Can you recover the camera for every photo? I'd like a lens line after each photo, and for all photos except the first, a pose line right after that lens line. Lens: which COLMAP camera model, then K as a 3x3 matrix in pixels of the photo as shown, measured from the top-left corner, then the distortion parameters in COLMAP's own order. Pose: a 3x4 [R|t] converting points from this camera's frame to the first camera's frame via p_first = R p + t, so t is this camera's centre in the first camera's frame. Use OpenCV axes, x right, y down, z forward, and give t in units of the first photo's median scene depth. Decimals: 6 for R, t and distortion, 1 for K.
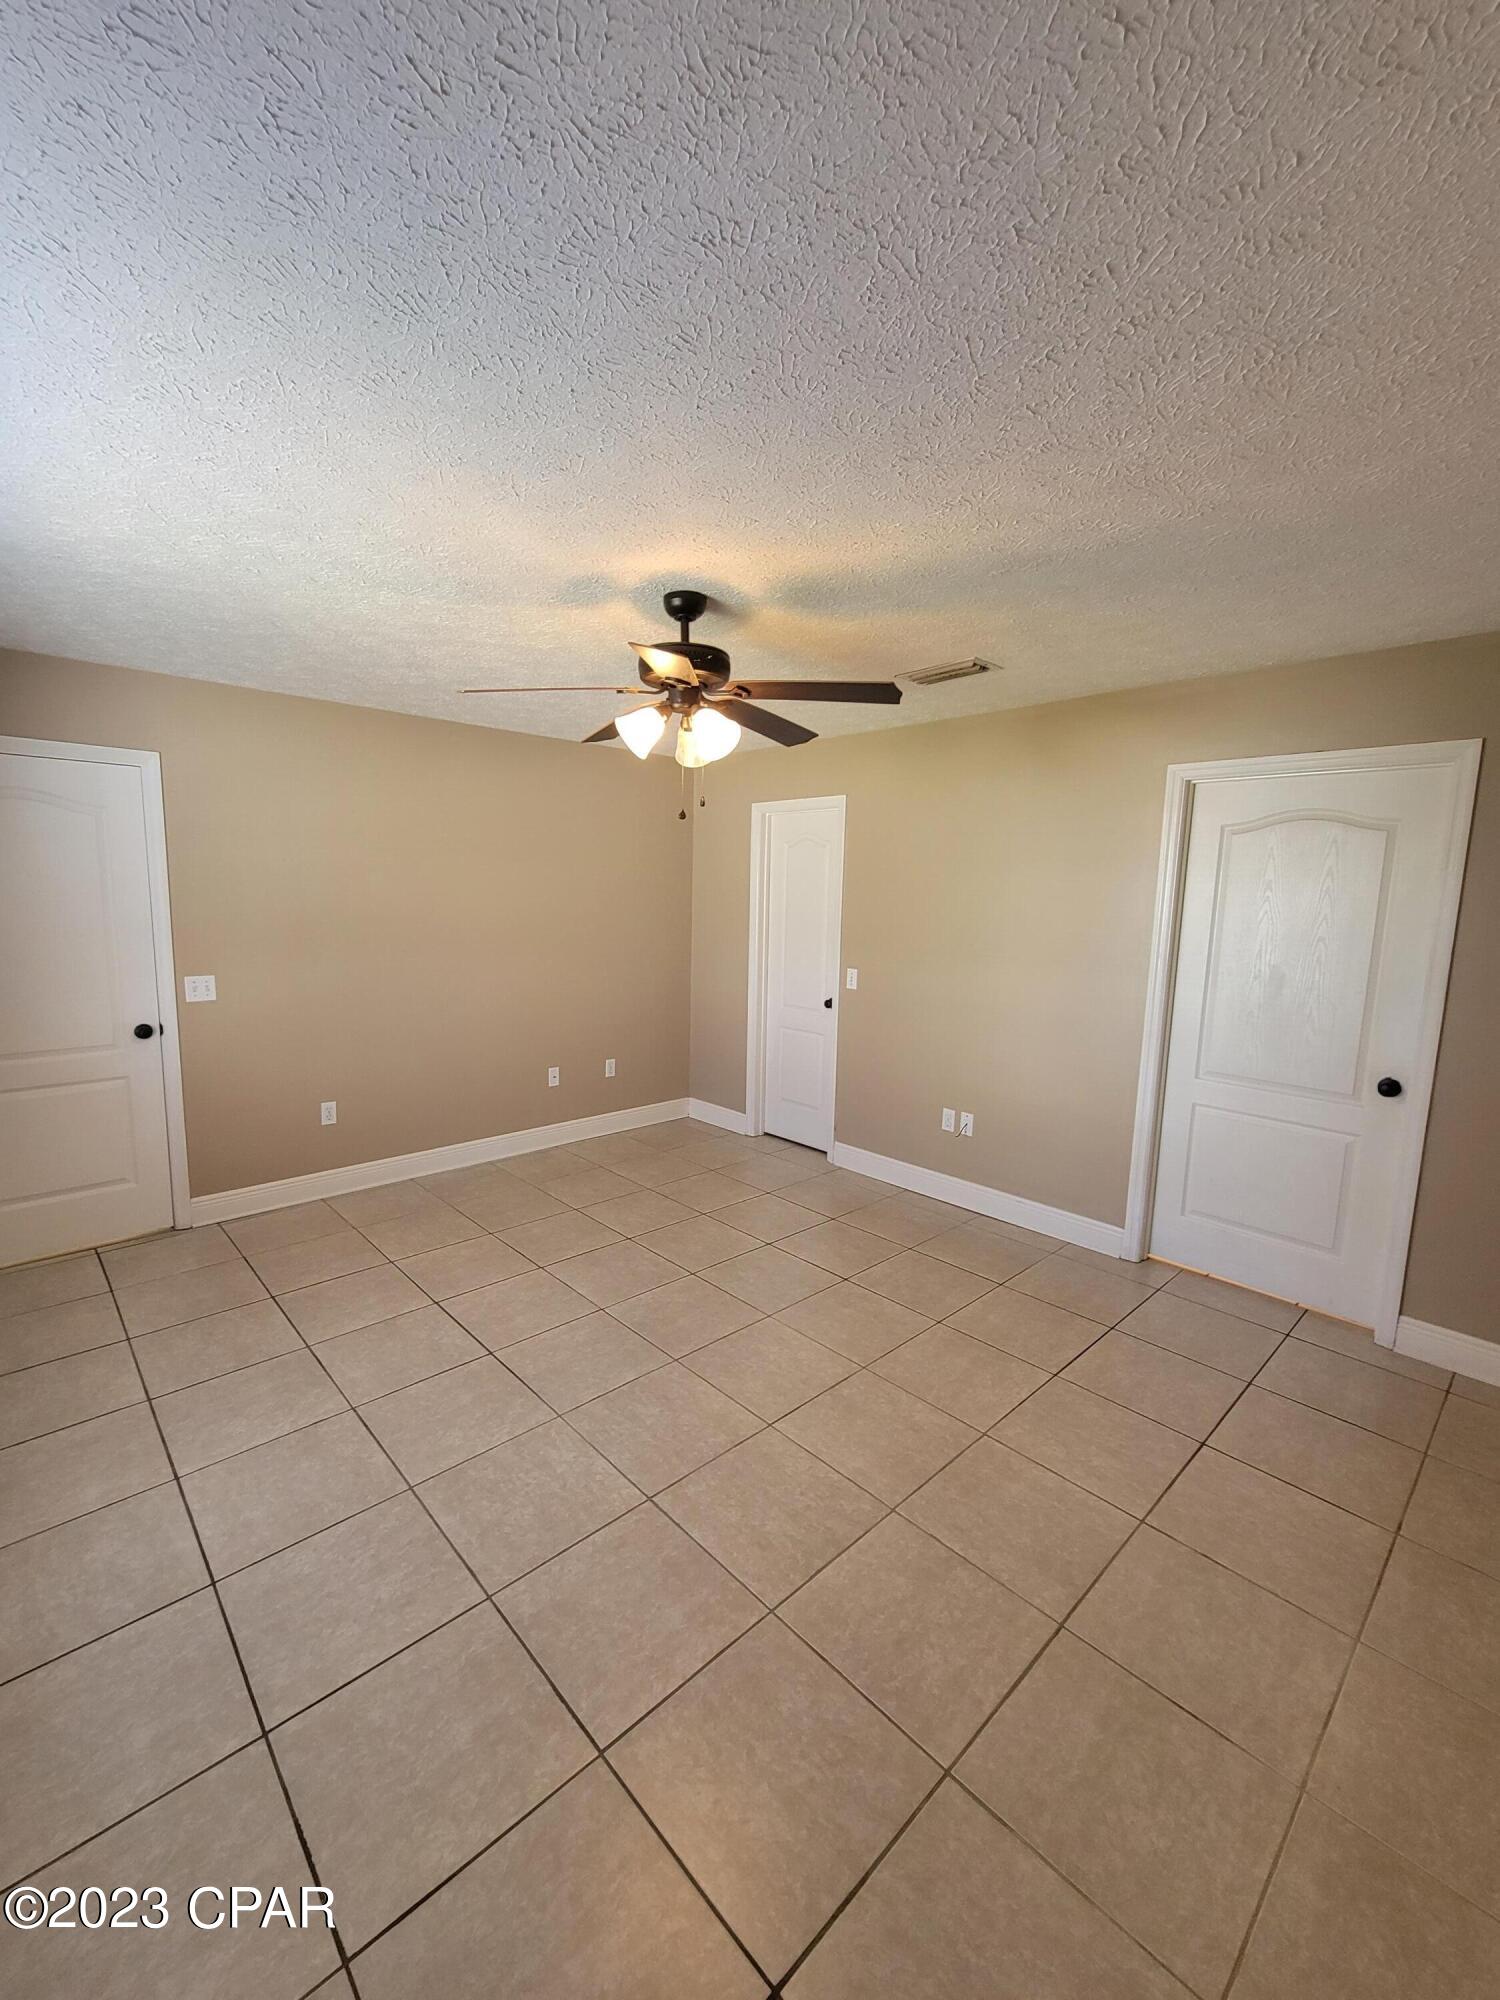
lens RADIAL K [[820.2, 0, 723.4], [0, 820.2, 977.2], [0, 0, 1]] dist [0.003502, -0.002769]
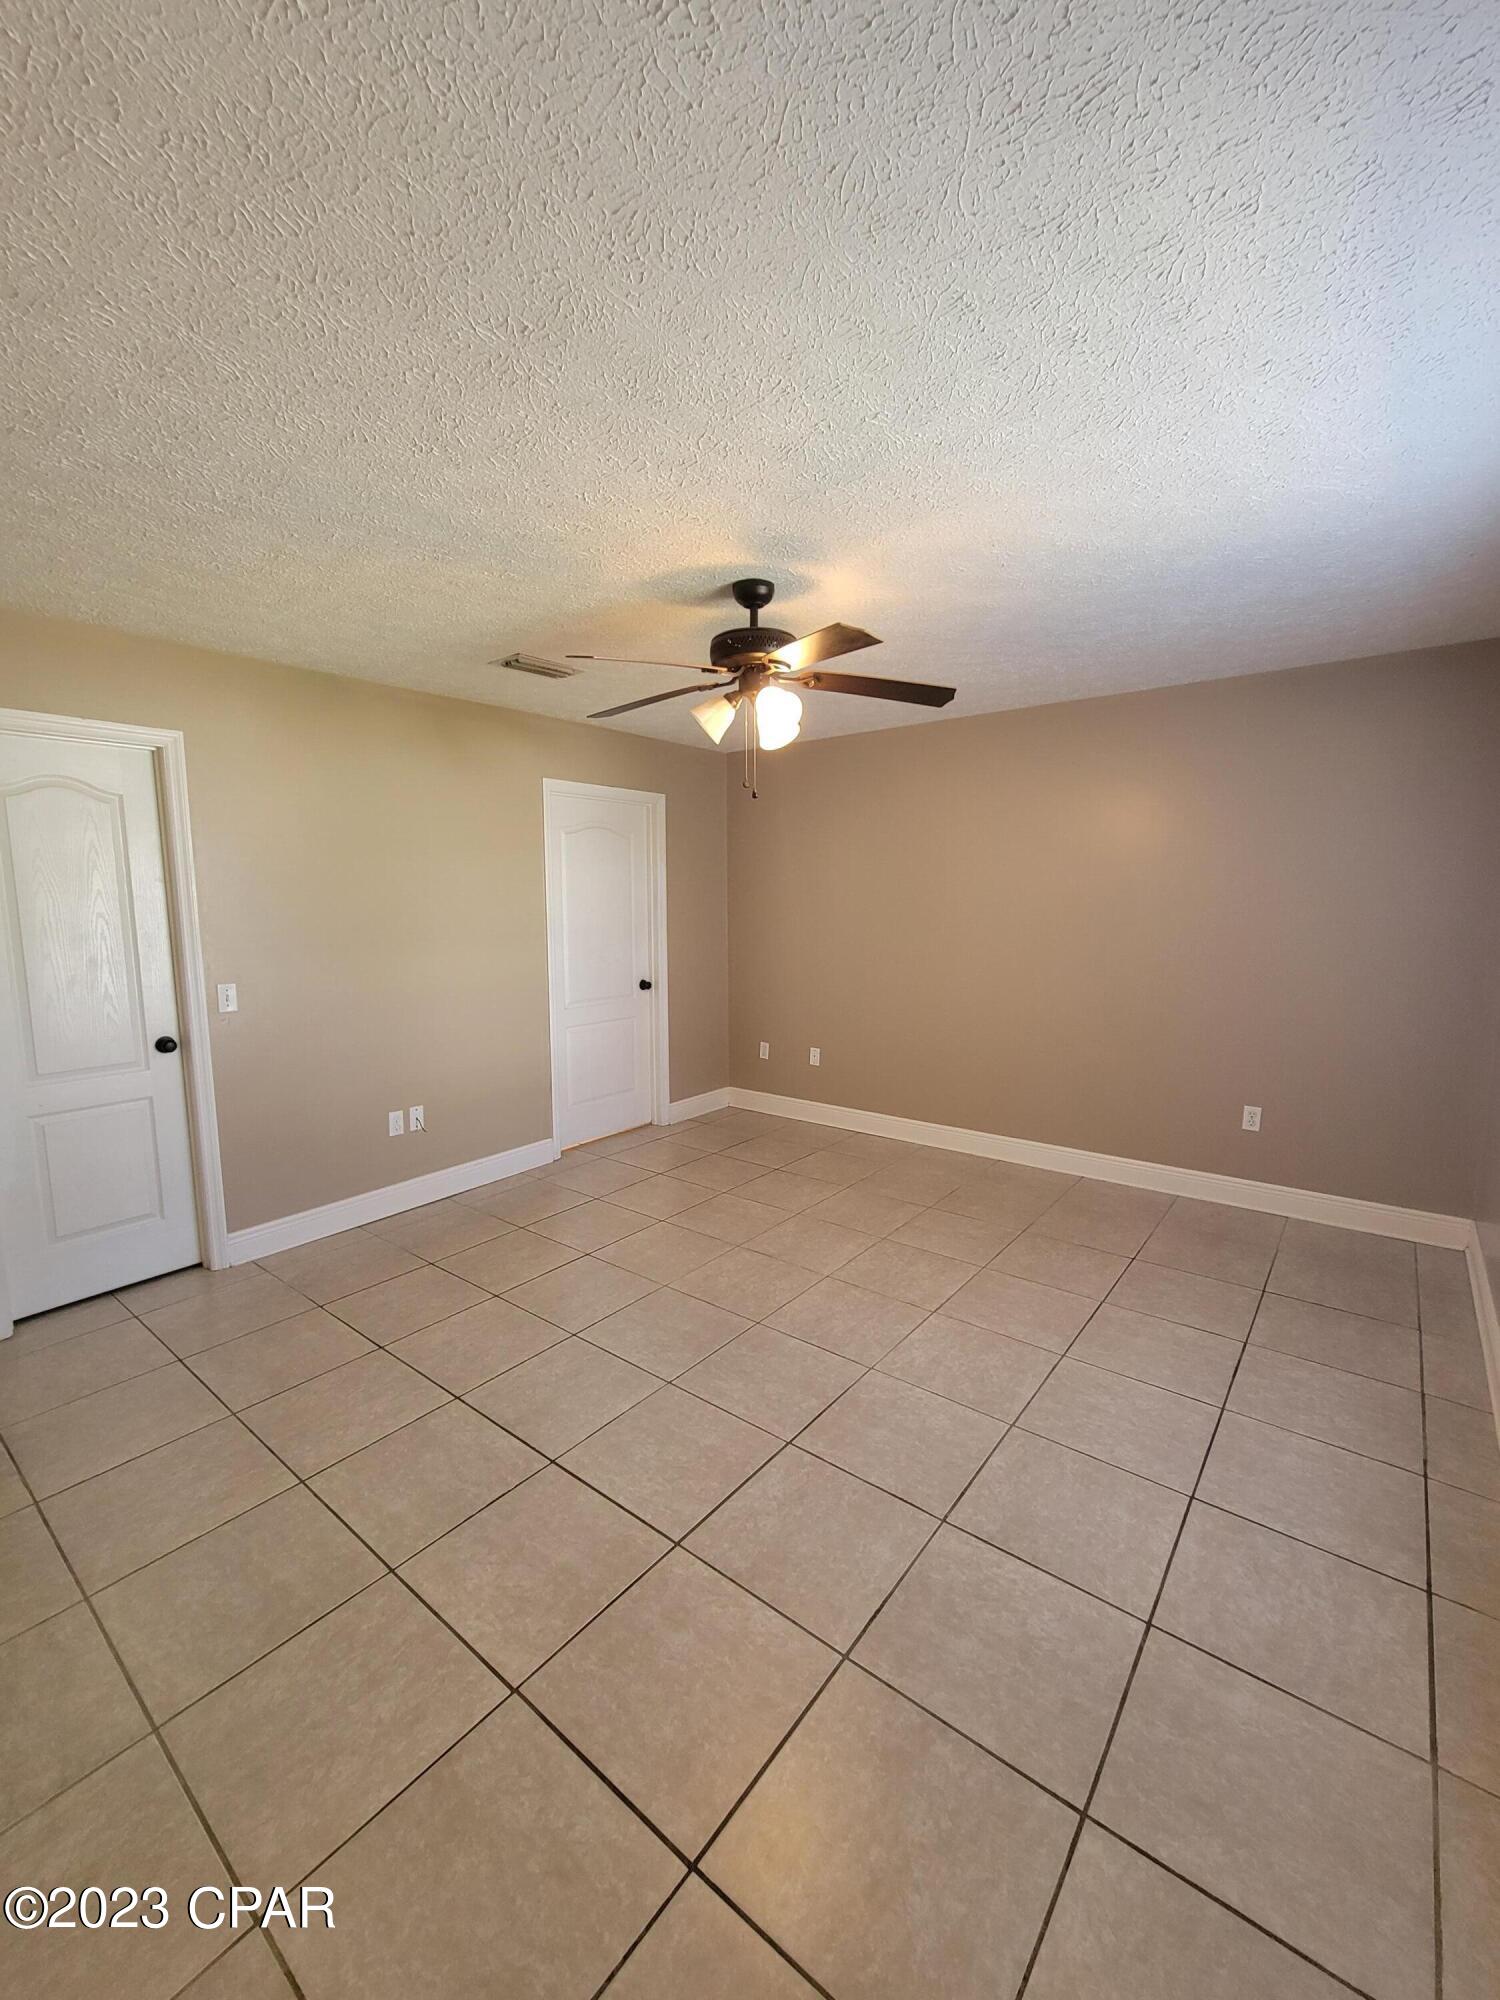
lens RADIAL K [[820.2, 0, 734.5], [0, 820.2, 987.4], [0, 0, 1]] dist [0.003502, -0.002769]
pose [[-0.151733, -0.129685, 0.979877, -1.092639], [0.109172, 0.983091, 0.147016, -0.115697], [-0.982374, 0.129282, -0.135009, 1.197159]]
